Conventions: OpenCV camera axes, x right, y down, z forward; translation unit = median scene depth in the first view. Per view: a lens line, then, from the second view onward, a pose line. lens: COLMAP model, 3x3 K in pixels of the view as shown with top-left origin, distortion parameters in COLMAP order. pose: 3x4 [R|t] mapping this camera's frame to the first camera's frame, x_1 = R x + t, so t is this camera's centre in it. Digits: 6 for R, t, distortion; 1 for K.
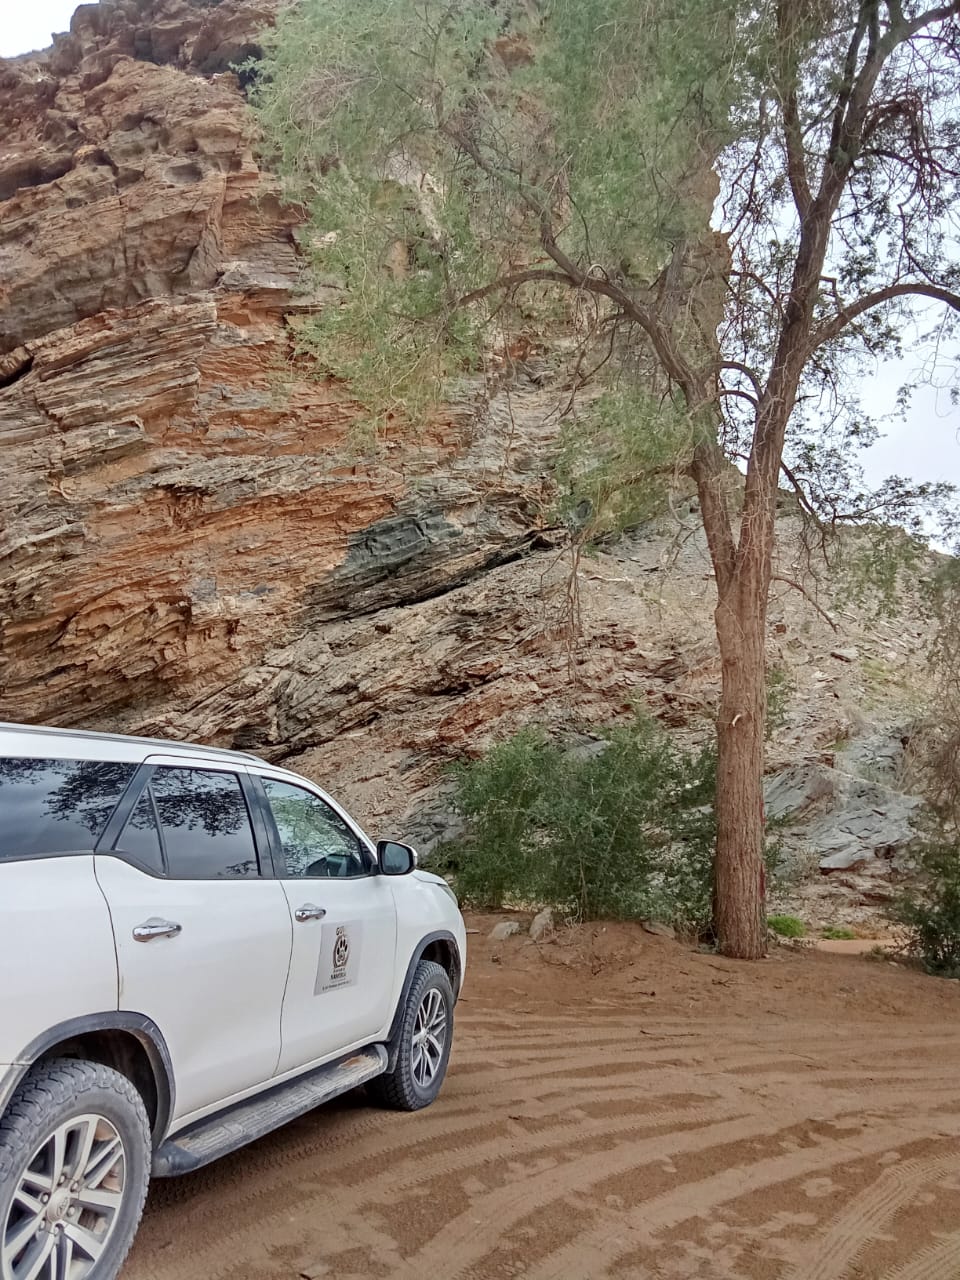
lens RADIAL K [[1002.7, 0, 475.2], [0, 1002.7, 645.1], [0, 0, 1]] dist [0.055768, -0.089968]
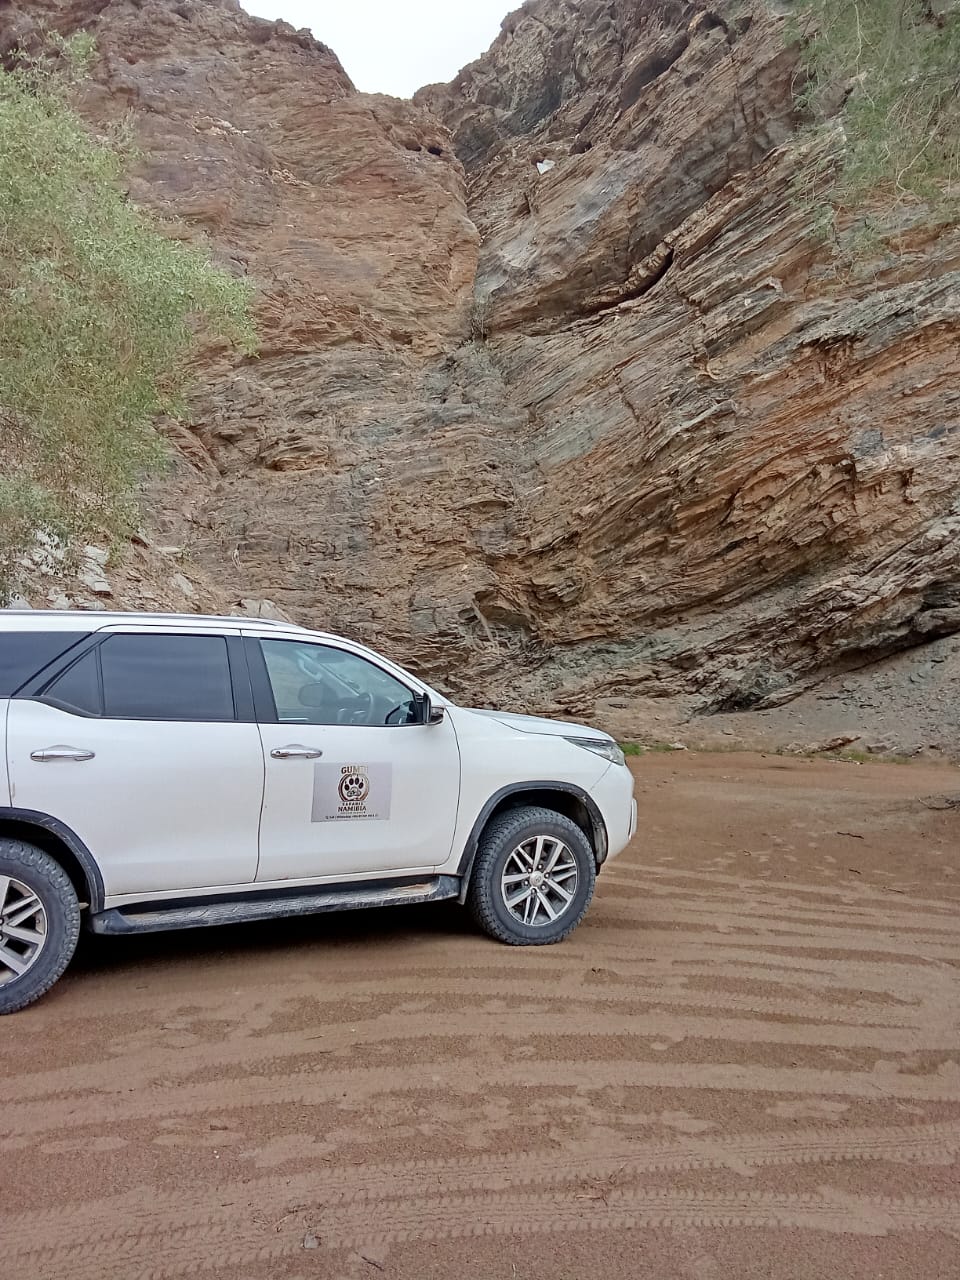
lens RADIAL K [[1002.7, 0, 479.0], [0, 1002.7, 645.9], [0, 0, 1]] dist [0.055768, -0.089968]
pose [[0.734654, -0.040399, -0.677238, 0.101618], [0.128315, 0.988483, 0.080228, 0.010550], [0.666197, -0.145840, 0.731377, 0.041391]]
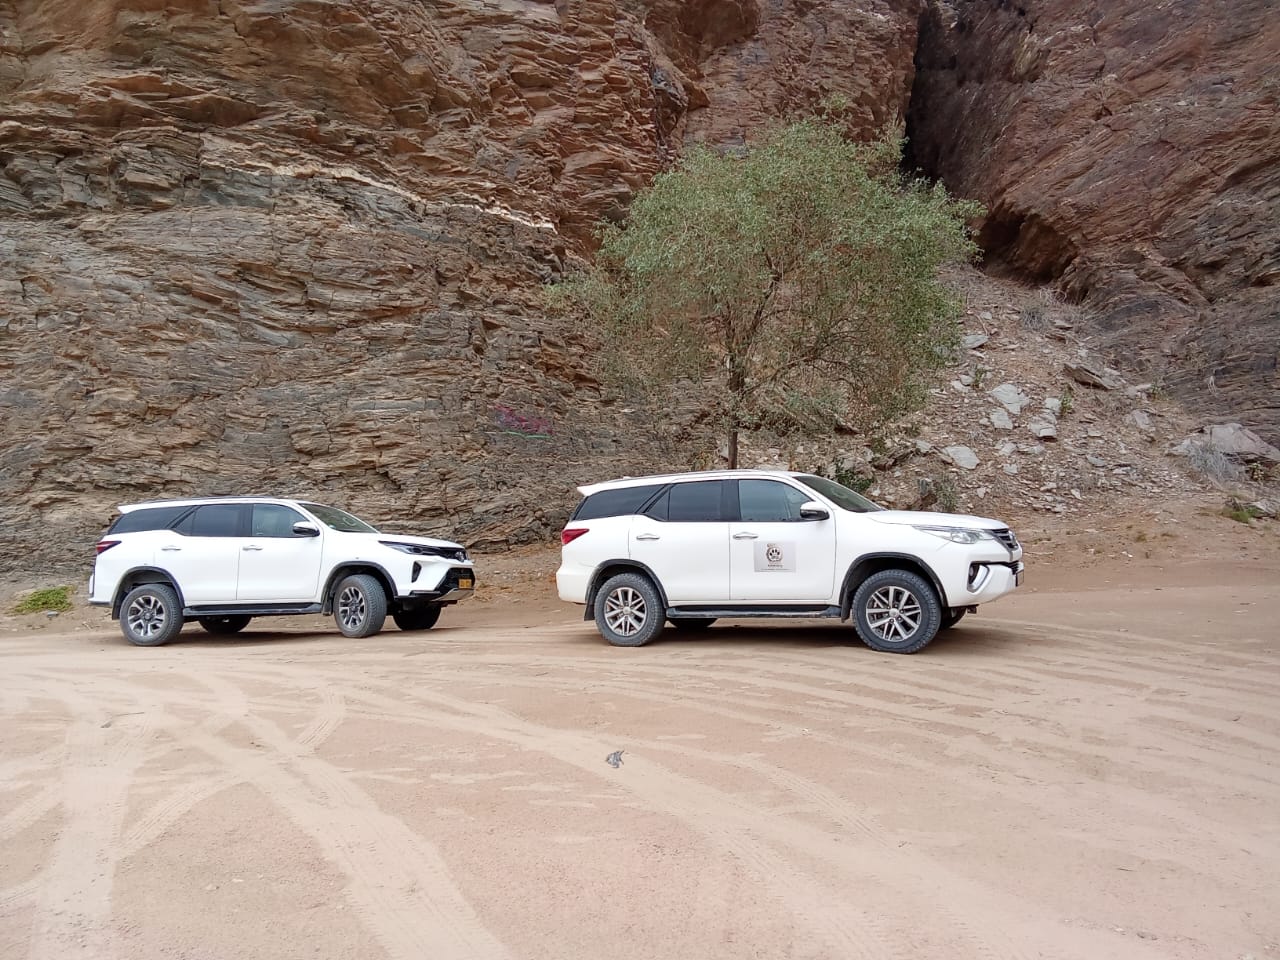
lens RADIAL K [[1002.7, 0, 635.1], [0, 1002.7, 478.4], [0, 0, 1]] dist [0.055768, -0.089968]
pose [[-0.150910, -0.077453, -0.985509, 0.275260], [0.208371, 0.972035, -0.108302, 0.043395], [0.966337, -0.221695, -0.130550, 0.141393]]
